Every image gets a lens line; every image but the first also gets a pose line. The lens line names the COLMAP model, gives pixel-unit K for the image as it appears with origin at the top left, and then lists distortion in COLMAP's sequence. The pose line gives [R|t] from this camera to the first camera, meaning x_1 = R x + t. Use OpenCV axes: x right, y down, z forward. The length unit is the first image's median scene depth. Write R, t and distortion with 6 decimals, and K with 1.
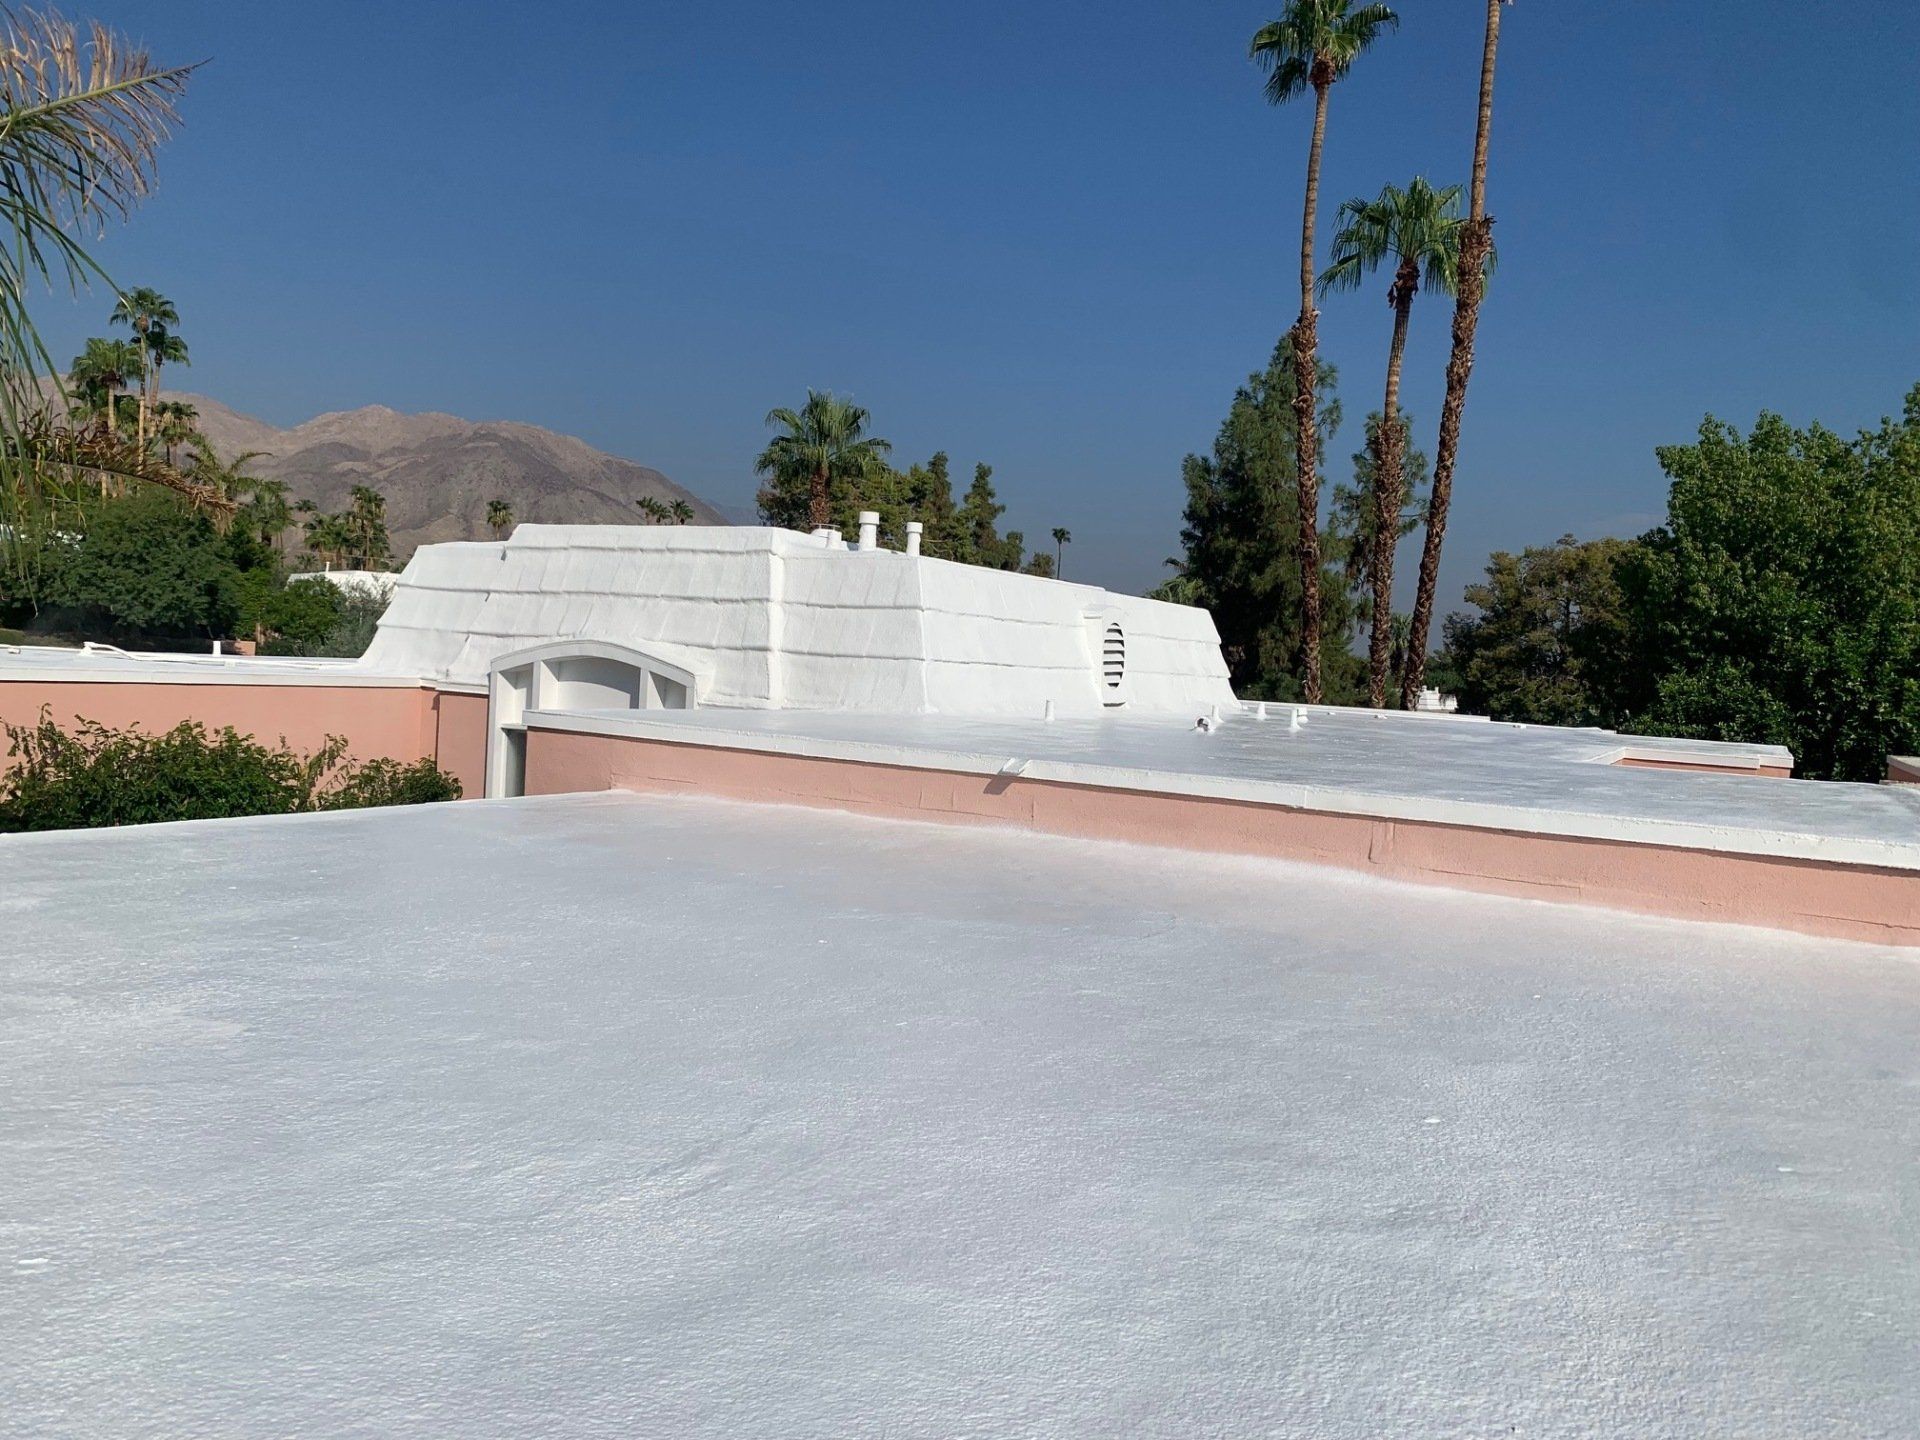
lens RADIAL K [[1475.1, 0, 957.6], [0, 1475.1, 718.3], [0, 0, 1]] dist [0.091444, -0.152636]
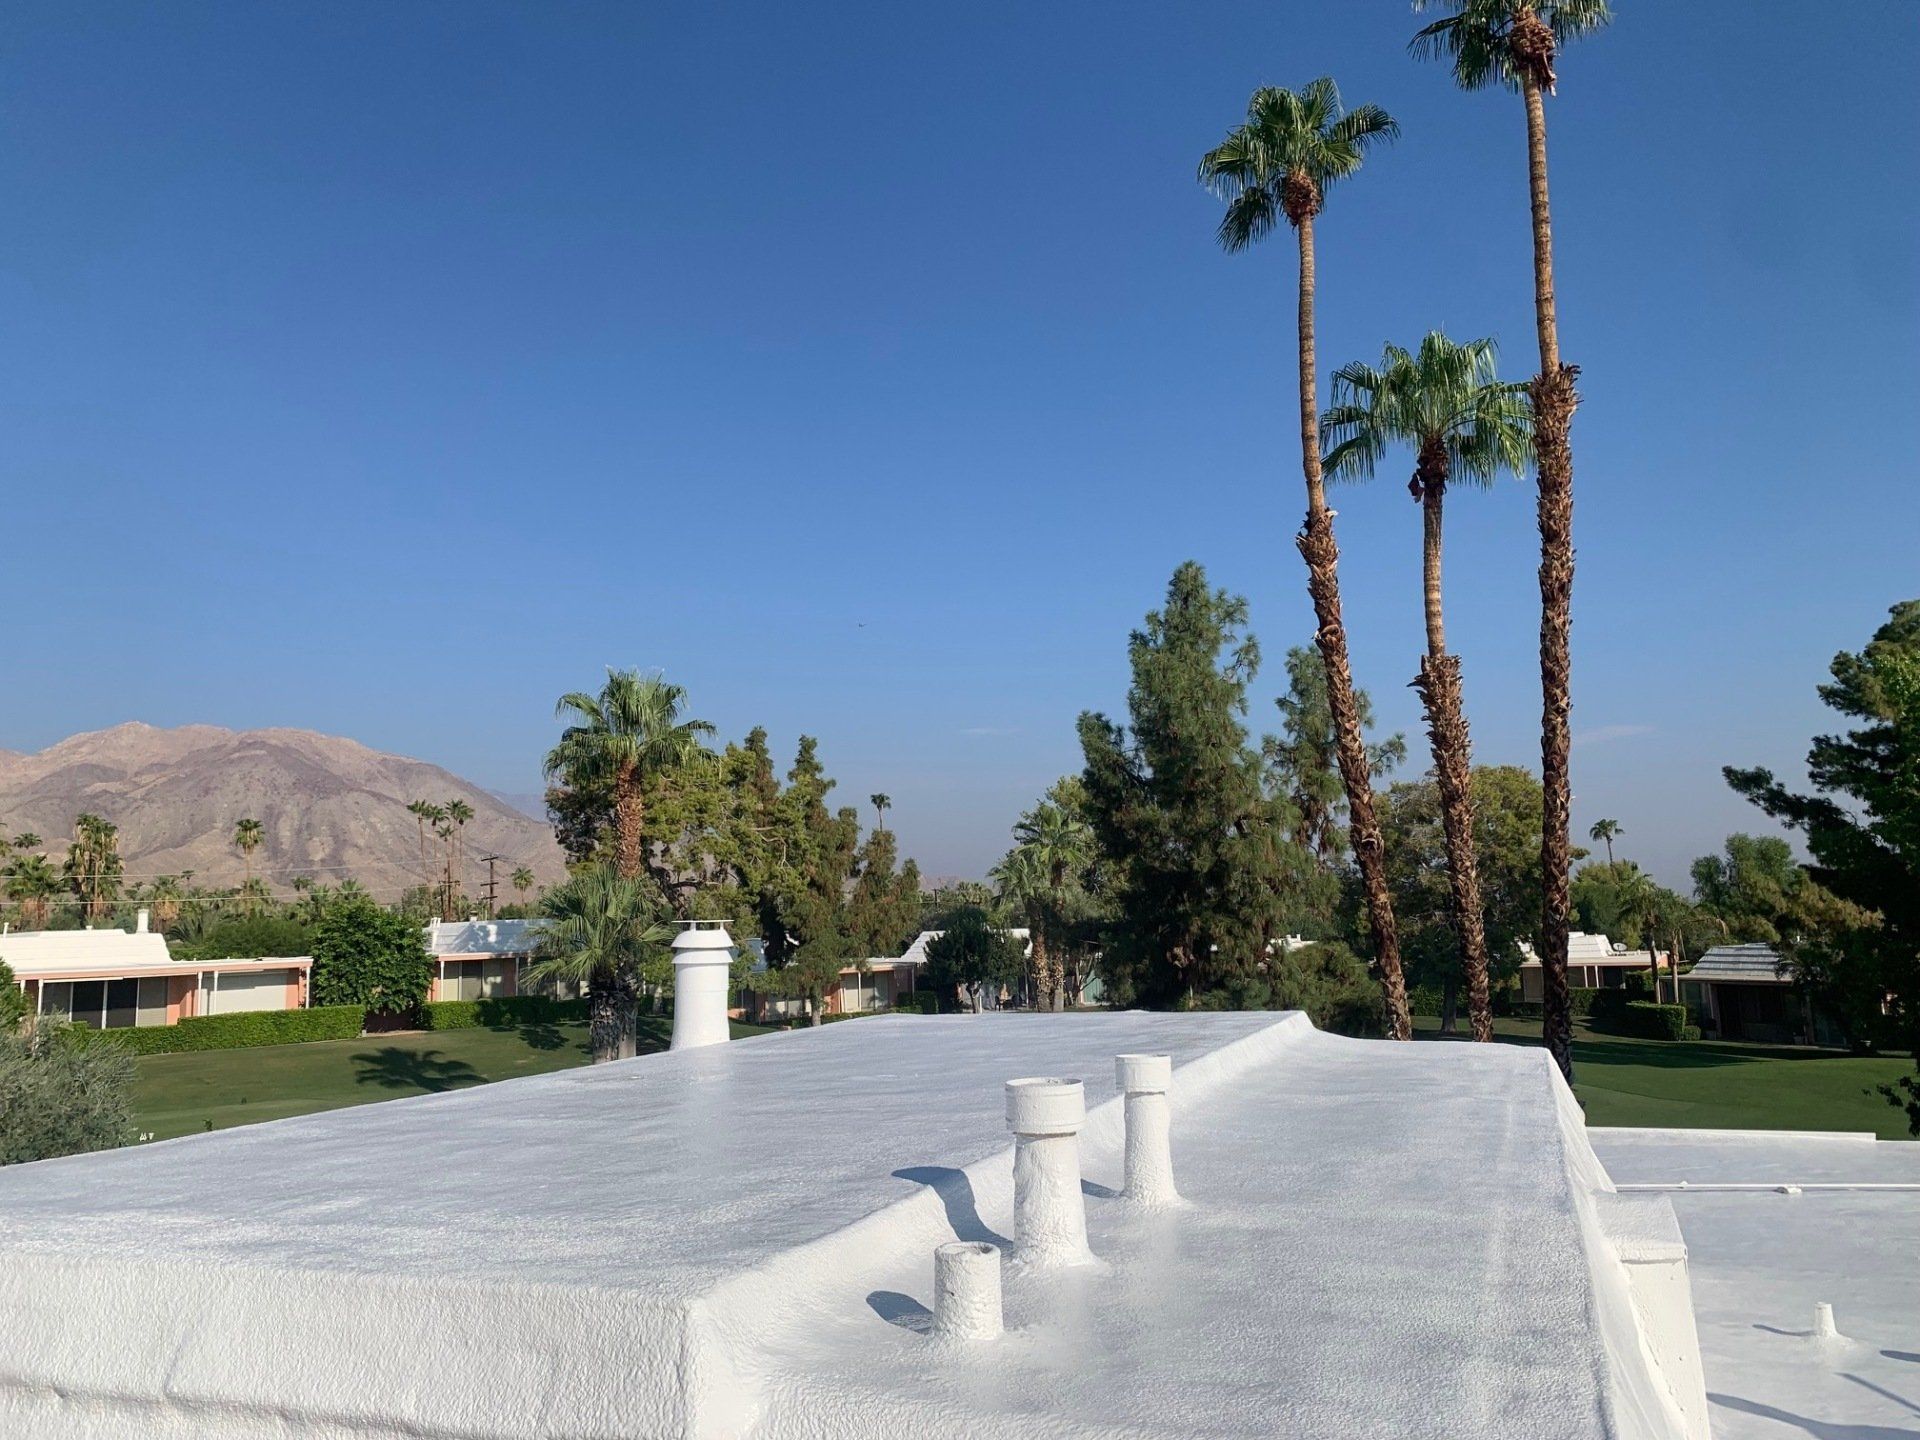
lens RADIAL K [[1475.1, 0, 957.6], [0, 1475.1, 718.3], [0, 0, 1]] dist [0.091444, -0.152636]
pose [[0.987816, -0.074235, 0.136777, -0.014364], [0.096939, 0.981072, -0.167634, -0.023963], [-0.121744, 0.178850, 0.976315, 0.112973]]
